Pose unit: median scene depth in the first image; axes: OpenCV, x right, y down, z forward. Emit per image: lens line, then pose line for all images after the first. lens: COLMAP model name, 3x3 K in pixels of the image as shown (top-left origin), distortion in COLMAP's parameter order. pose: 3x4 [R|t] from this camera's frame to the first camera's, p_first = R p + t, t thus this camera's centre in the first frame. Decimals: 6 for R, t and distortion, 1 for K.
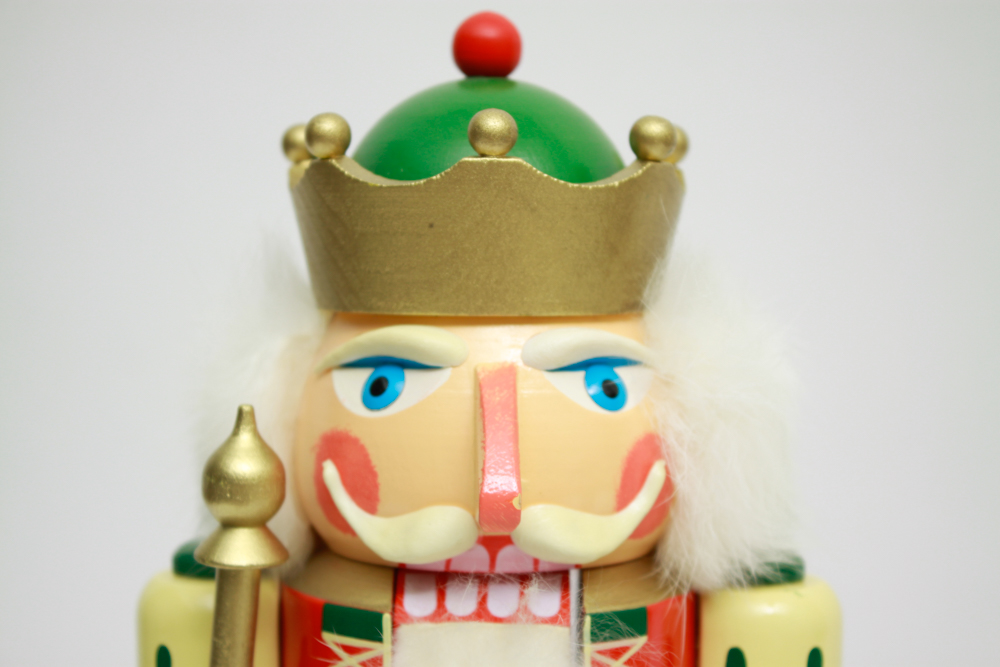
lens RADIAL K [[2022.1, 0, 494.8], [0, 2022.1, 327.8], [0, 0, 1]] dist [0.047320, 0.000000]
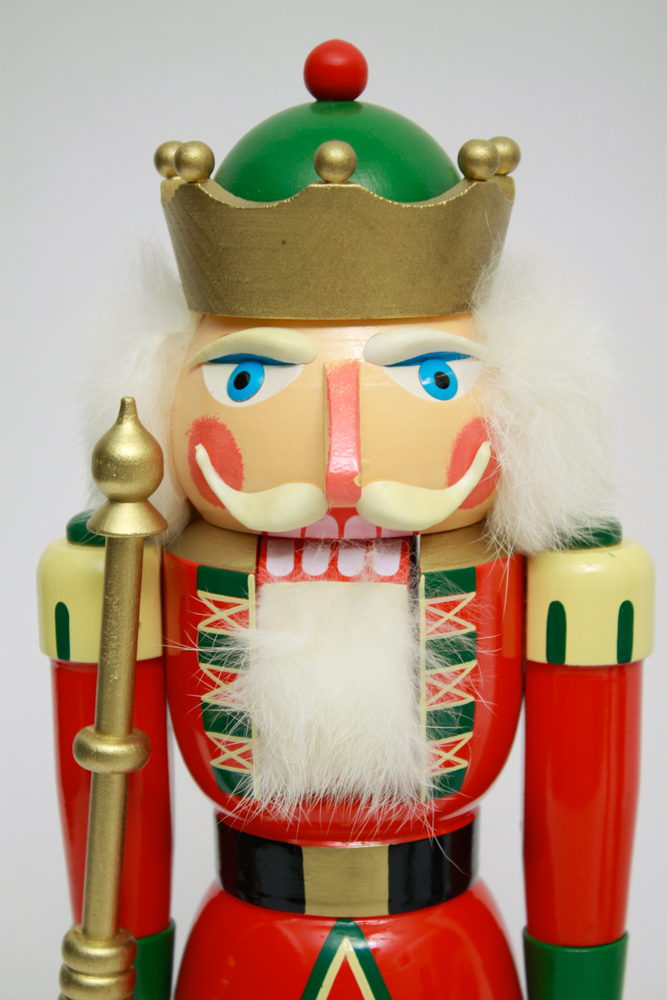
lens RADIAL K [[2440.2, 0, 342.9], [0, 2440.2, 498.0], [0, 0, 1]] dist [0.091199, 0.000000]
pose [[0.999317, -0.007374, -0.036198, 0.050394], [0.011167, 0.994332, 0.105729, -0.050922], [0.035214, -0.106061, 0.993736, -0.392738]]
